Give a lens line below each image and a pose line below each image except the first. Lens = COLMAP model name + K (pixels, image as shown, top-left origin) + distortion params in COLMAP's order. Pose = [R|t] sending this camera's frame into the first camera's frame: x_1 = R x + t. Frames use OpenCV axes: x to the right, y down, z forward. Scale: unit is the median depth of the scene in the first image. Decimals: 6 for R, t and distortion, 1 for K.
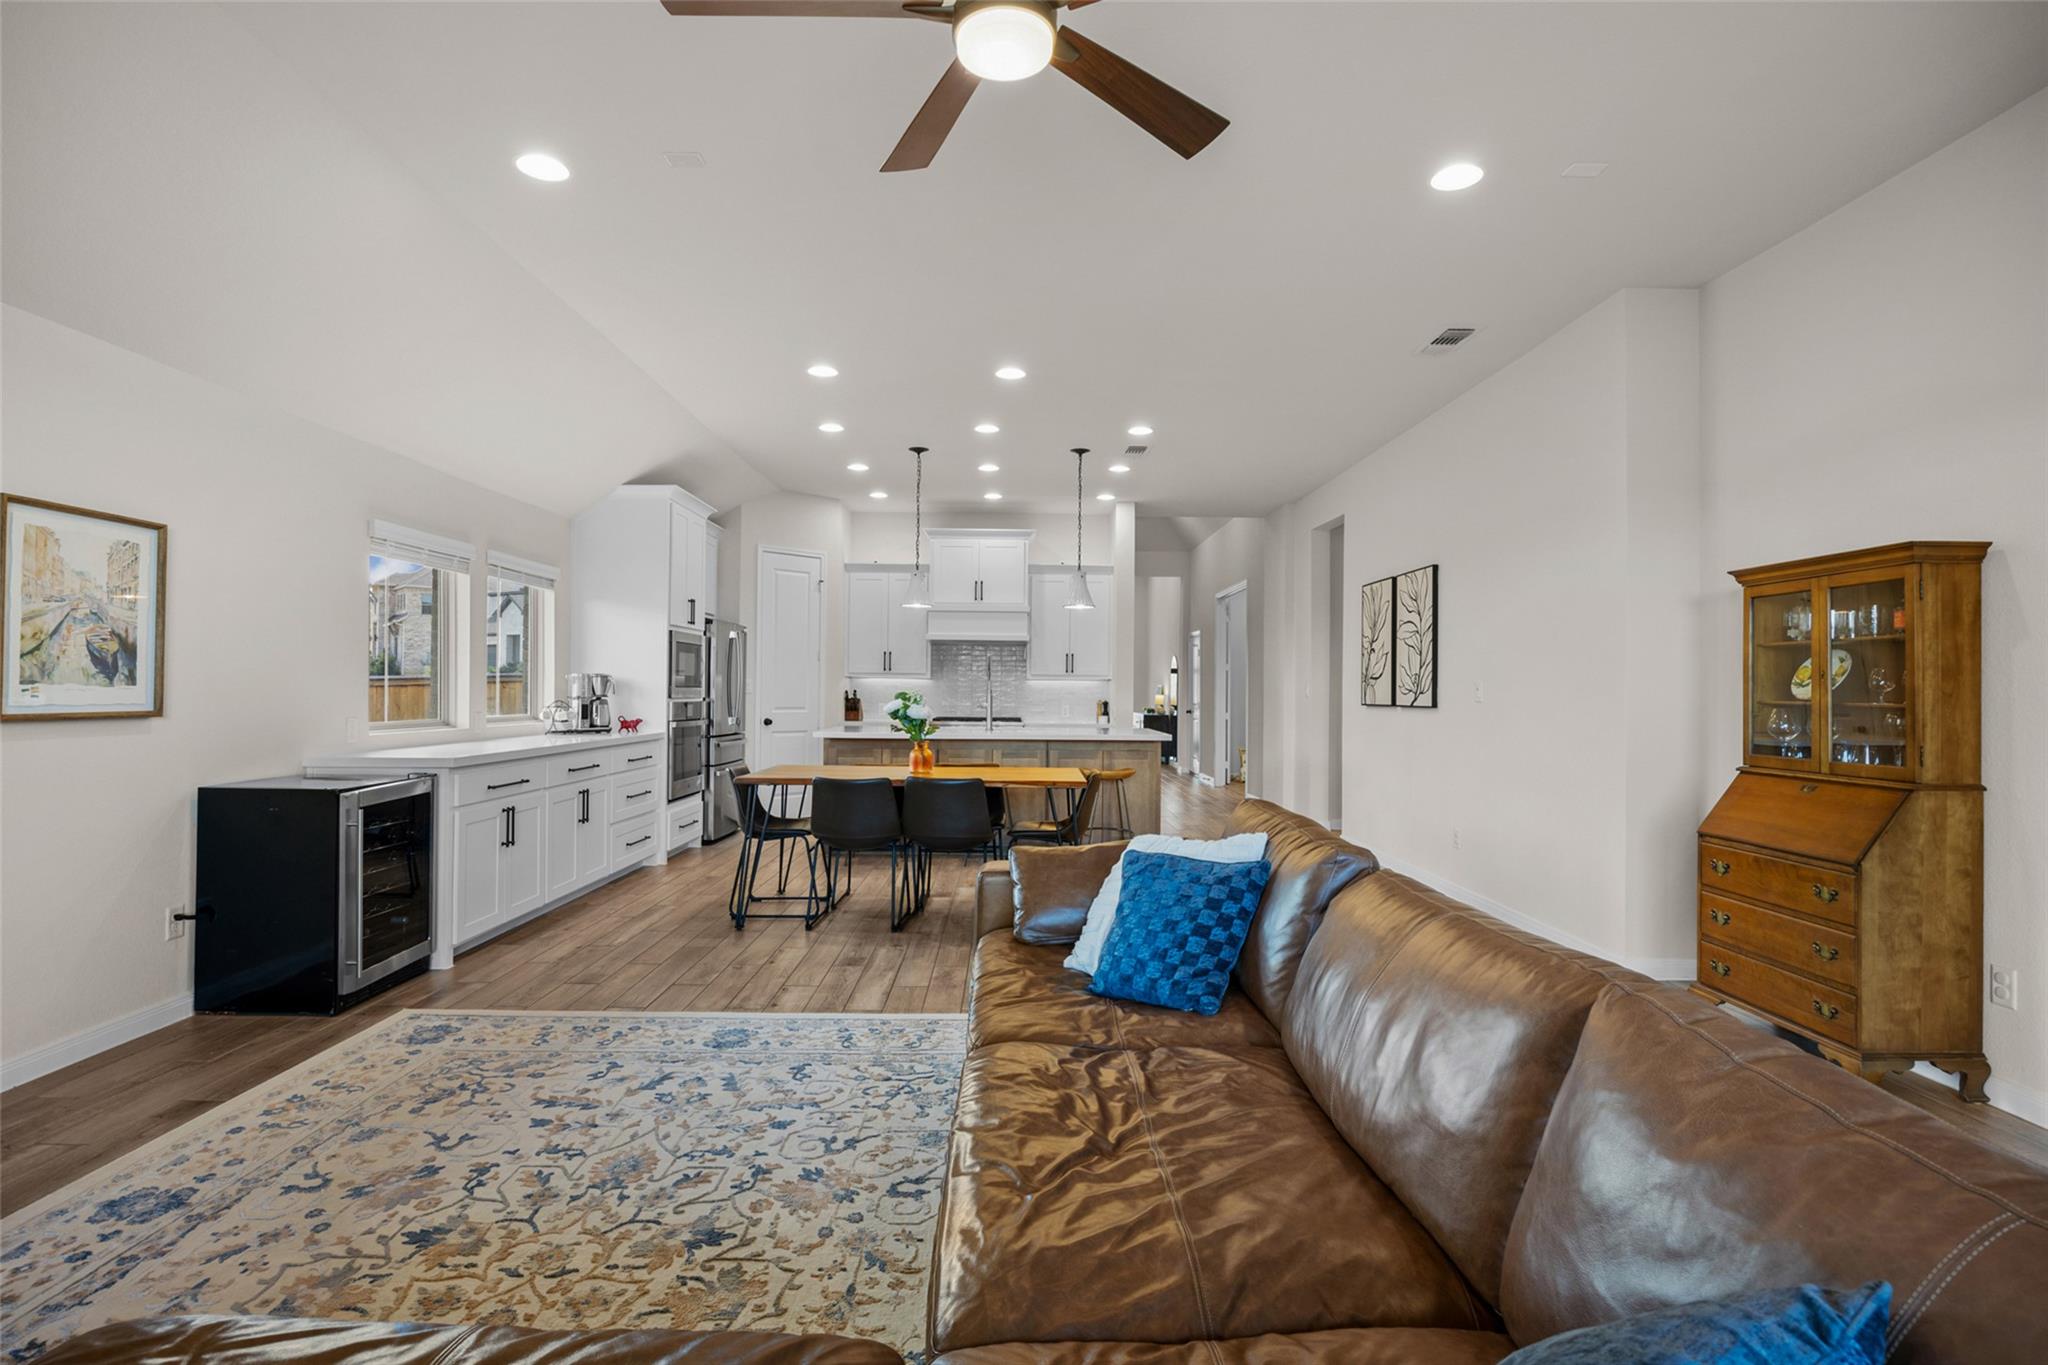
lens RADIAL K [[997.5, 0, 1016.9], [0, 997.5, 681.6], [0, 0, 1]] dist [-0.003120, -0.000331]
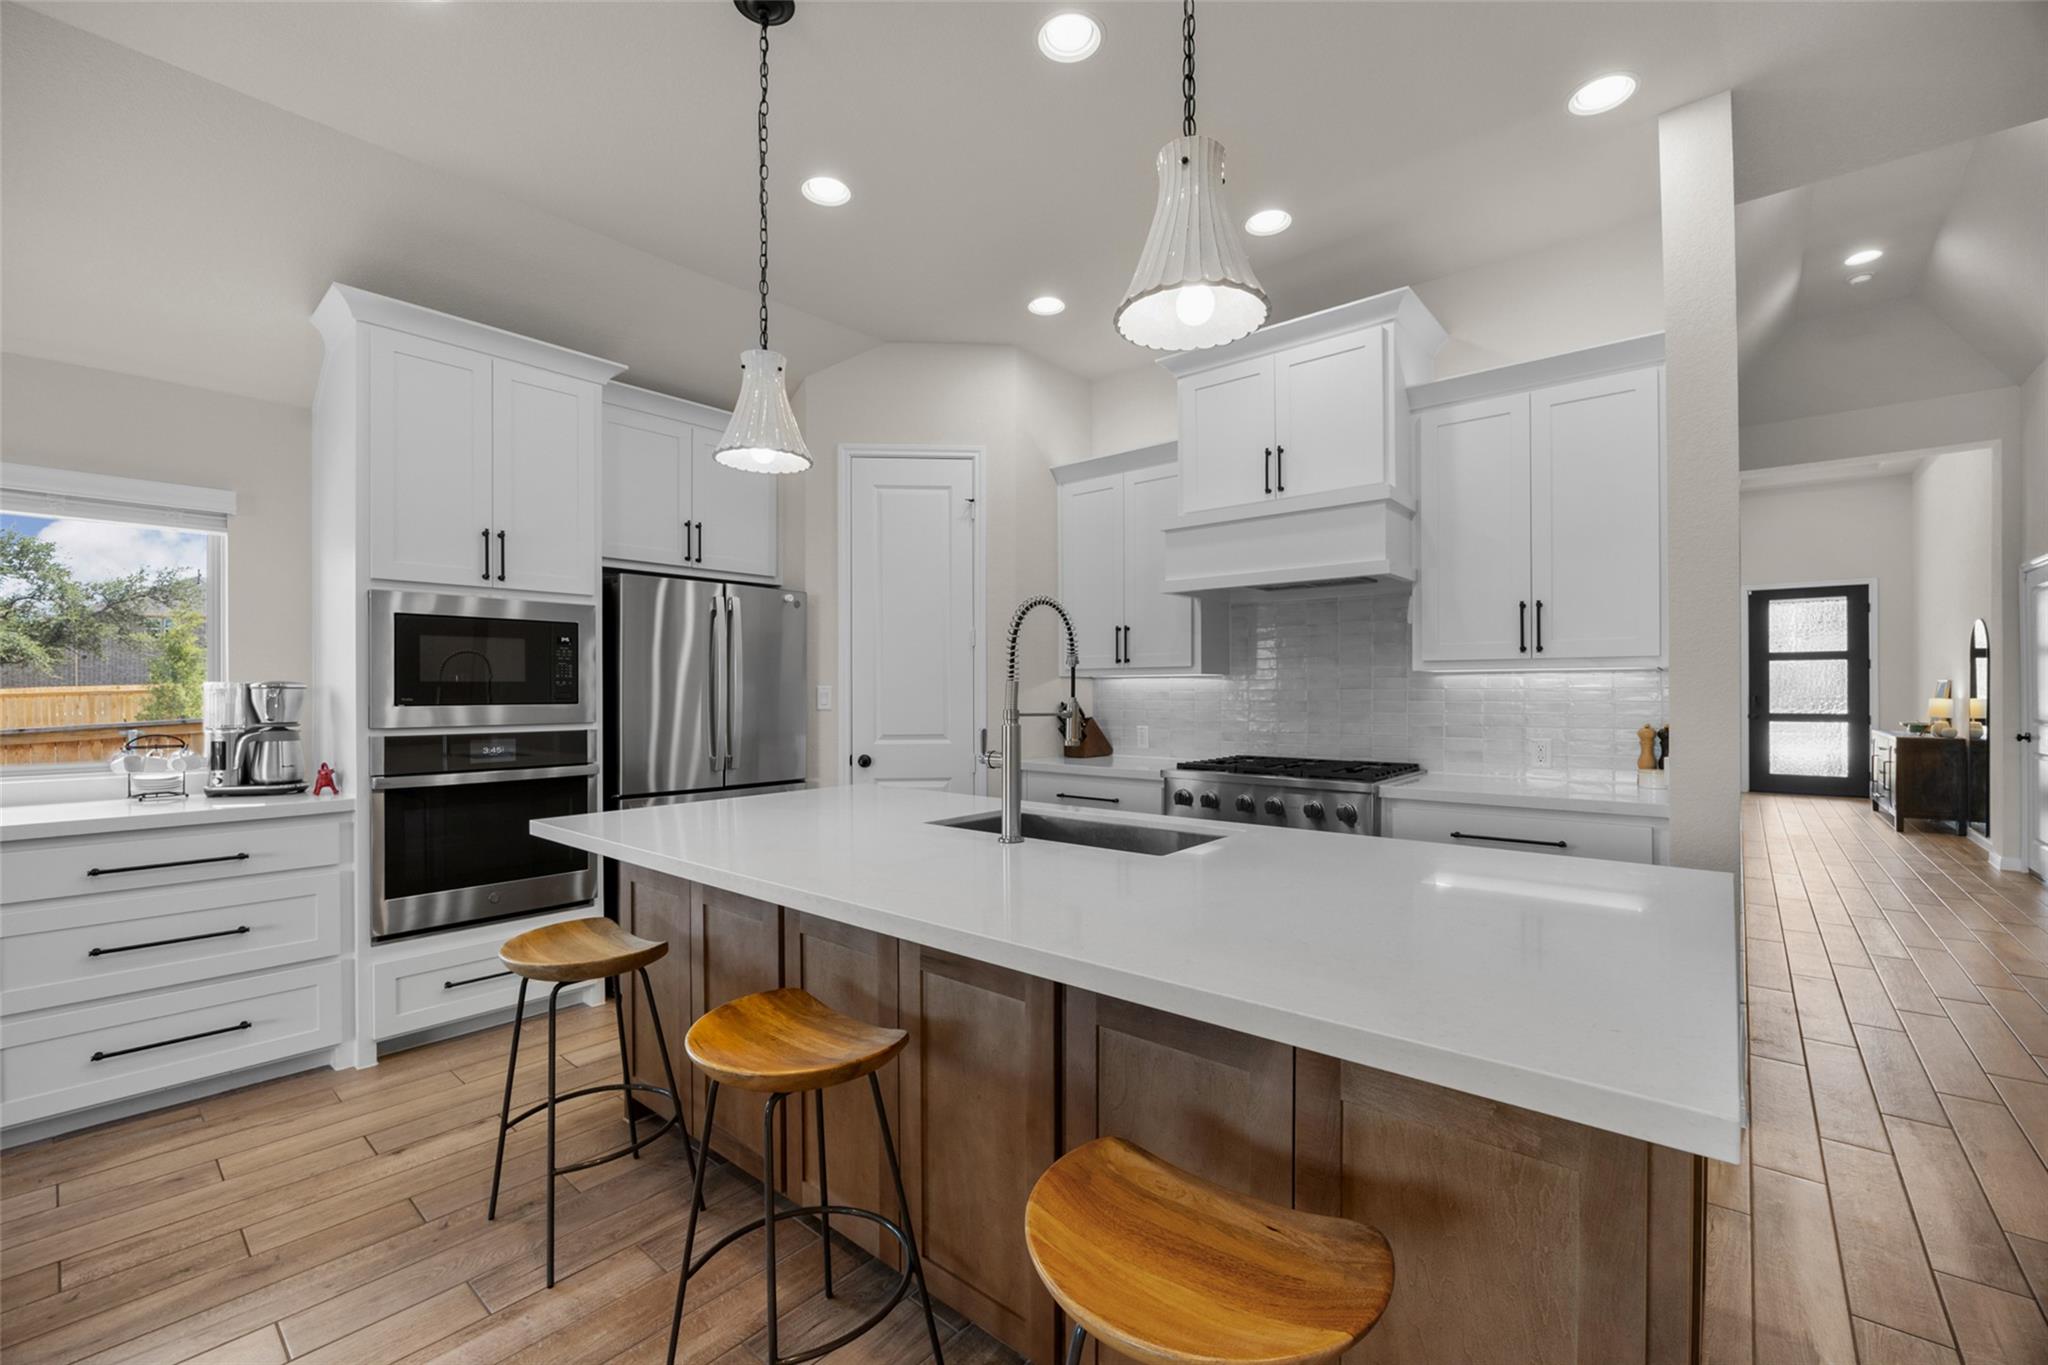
lens RADIAL K [[844.8, 0, 1019.0], [0, 844.8, 690.3], [0, 0, 1]] dist [-0.017140, 0.000132]
pose [[0.753903, -0.012739, -0.656862, 0.325991], [0.016562, 0.999863, -0.000382, 0.006257], [0.656777, -0.010592, 0.754011, 1.832492]]
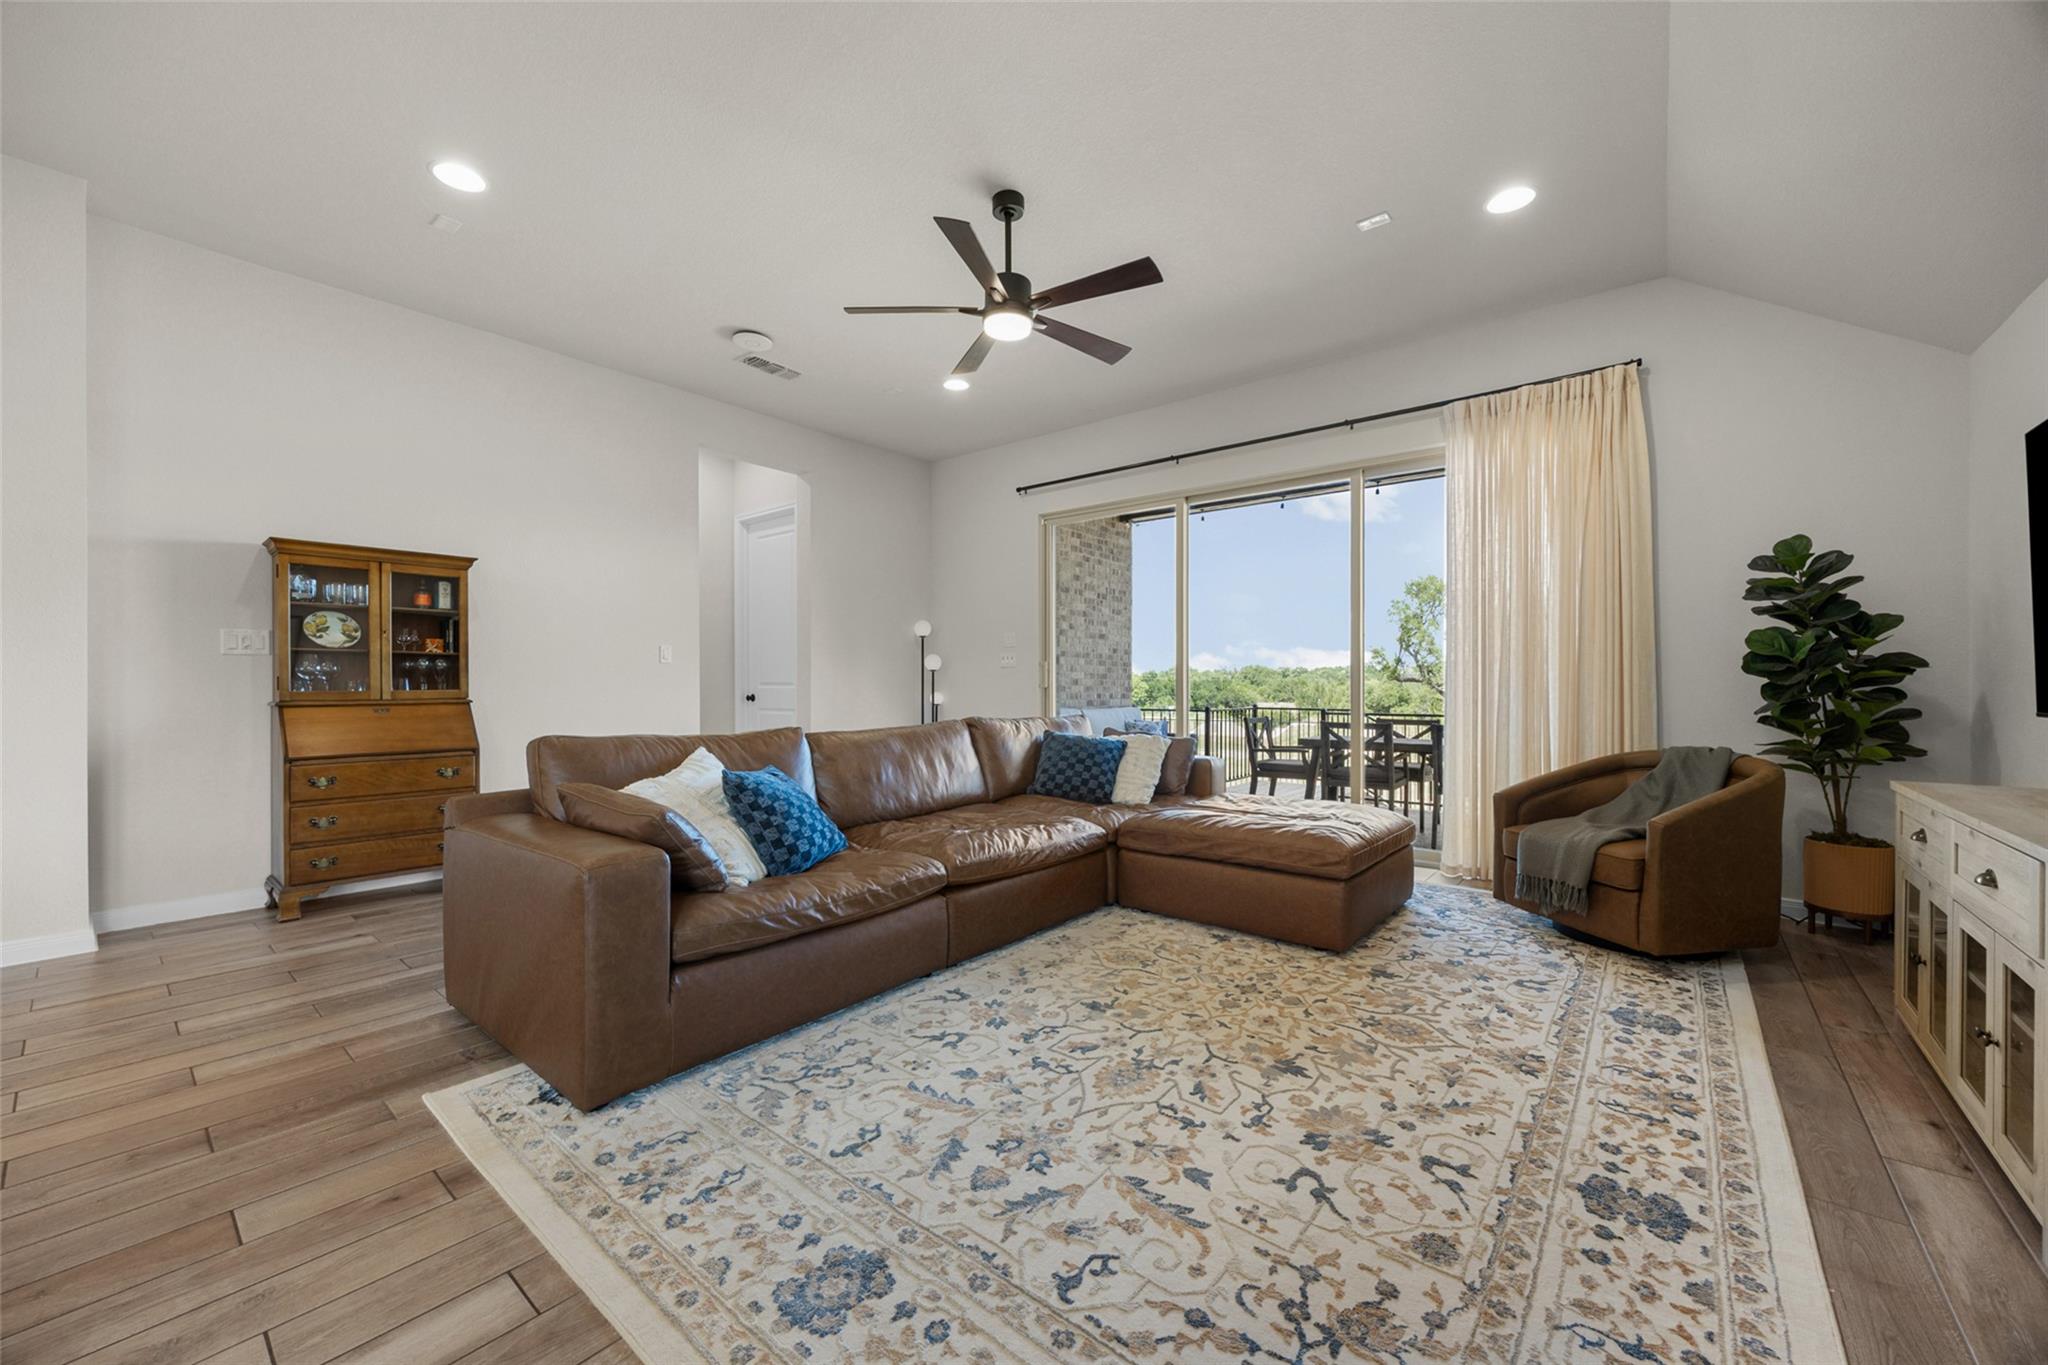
lens RADIAL K [[791.1, 0, 1013.5], [0, 791.1, 687.3], [0, 0, 1]] dist [0.001838, 0.000152]
pose [[-0.764844, -0.010700, 0.644127, -0.617497], [-0.011629, 0.999928, 0.002802, 0.058985], [-0.644111, -0.005348, -0.764914, 1.271086]]
